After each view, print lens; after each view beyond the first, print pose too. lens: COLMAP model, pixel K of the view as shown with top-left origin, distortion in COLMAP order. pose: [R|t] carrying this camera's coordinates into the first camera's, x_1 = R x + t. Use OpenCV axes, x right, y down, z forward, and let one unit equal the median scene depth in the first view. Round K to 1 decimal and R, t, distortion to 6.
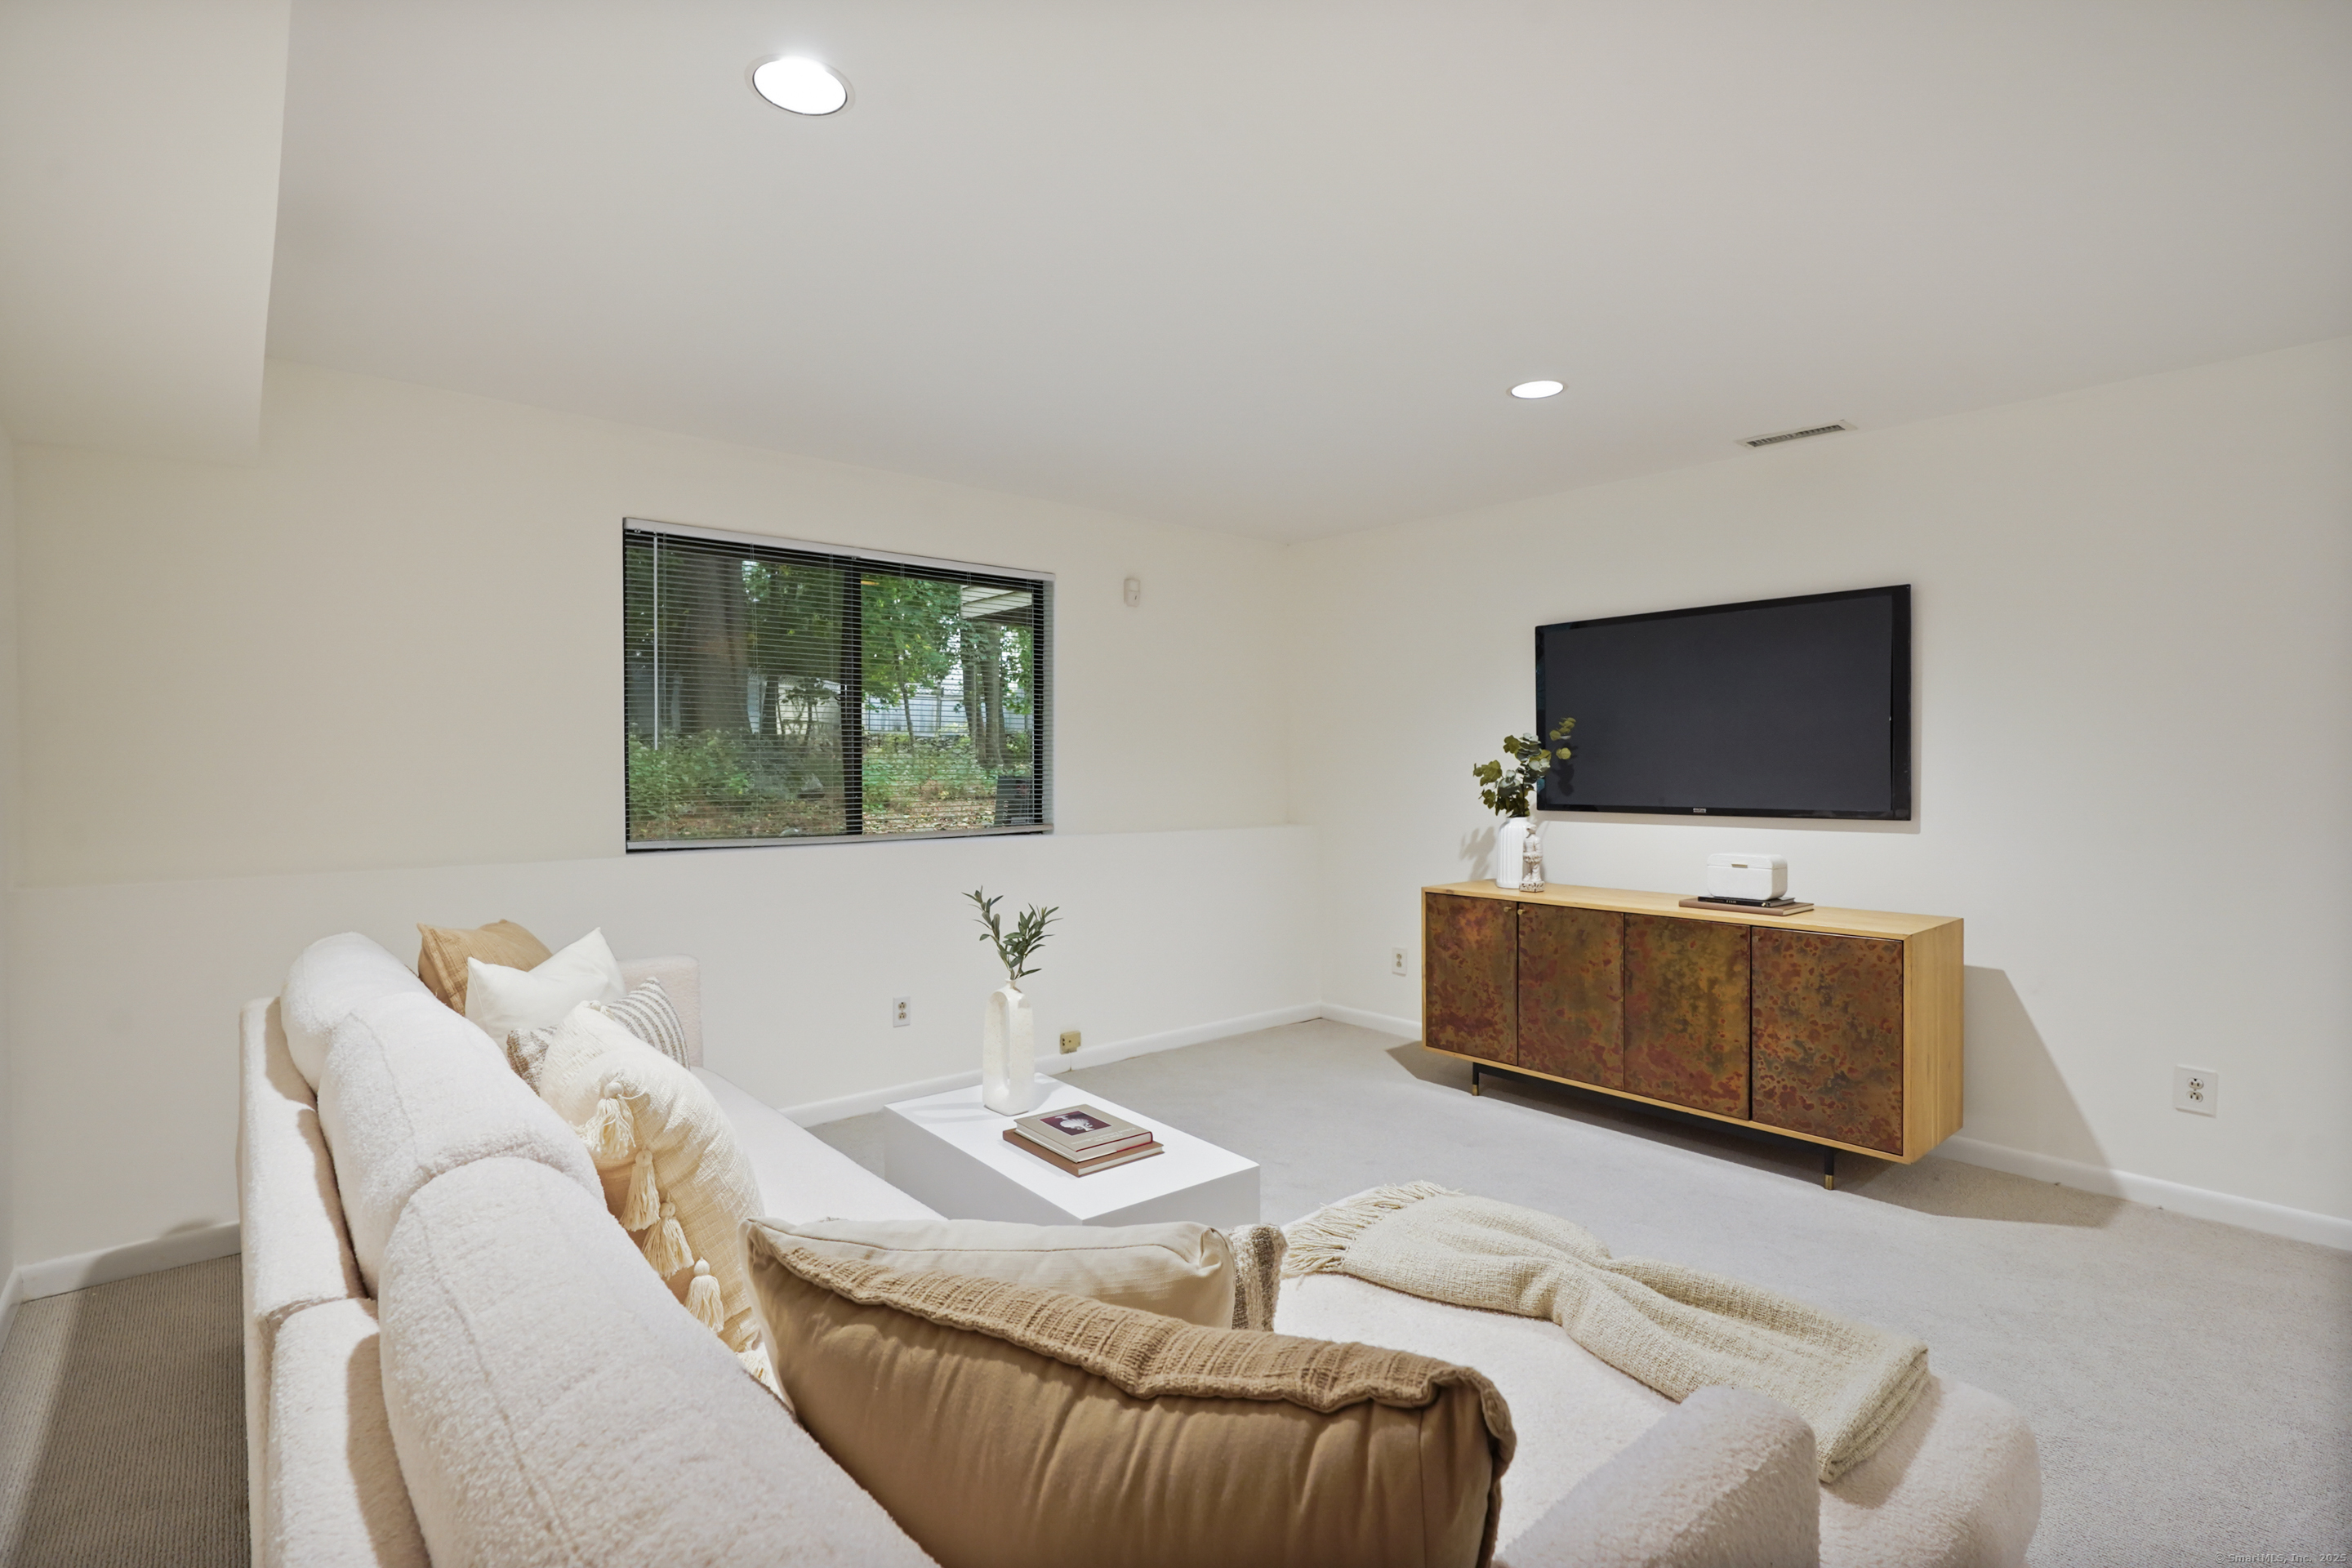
lens RADIAL K [[1117.6, 0, 1167.9], [0, 1117.6, 774.5], [0, 0, 1]] dist [-0.004015, -0.000446]
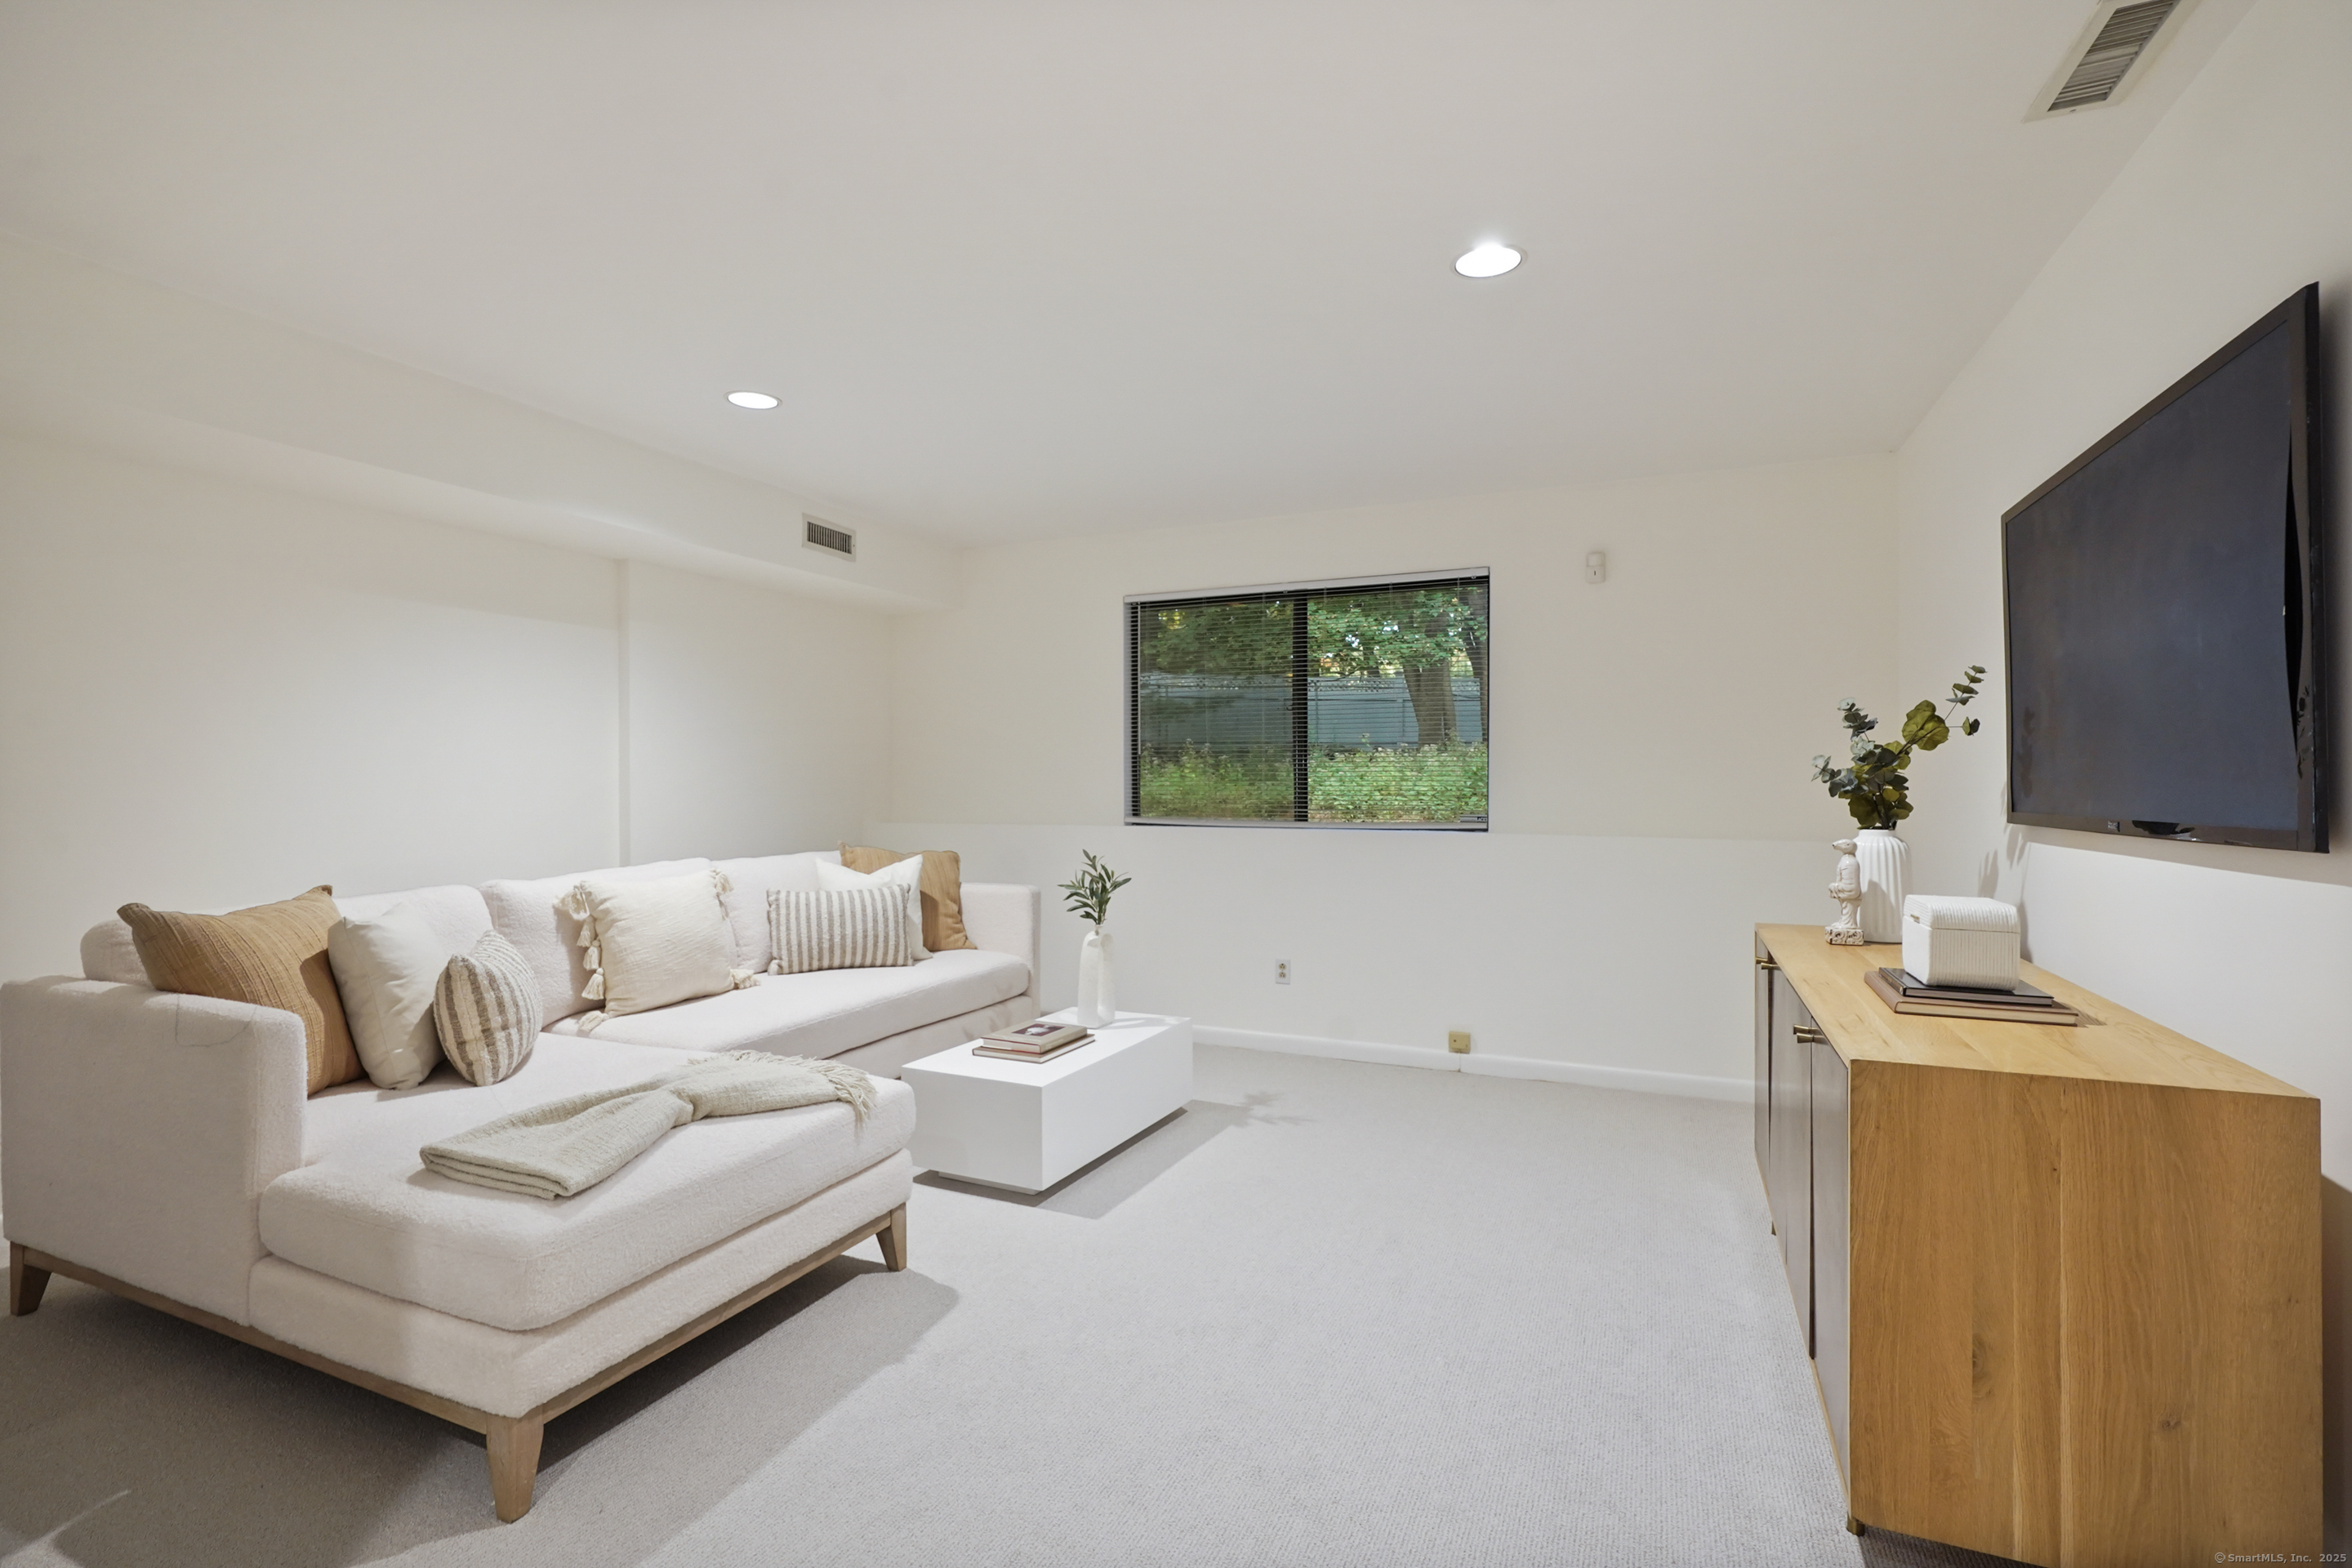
lens RADIAL K [[1092.6, 0, 1166.6], [0, 1092.6, 788.7], [0, 0, 1]] dist [-0.002481, 0.002519]
pose [[0.441107, 0.006141, -0.897433, 0.698363], [-0.008727, 0.999959, 0.002553, 0.016637], [0.897412, 0.006705, 0.441142, 0.358226]]
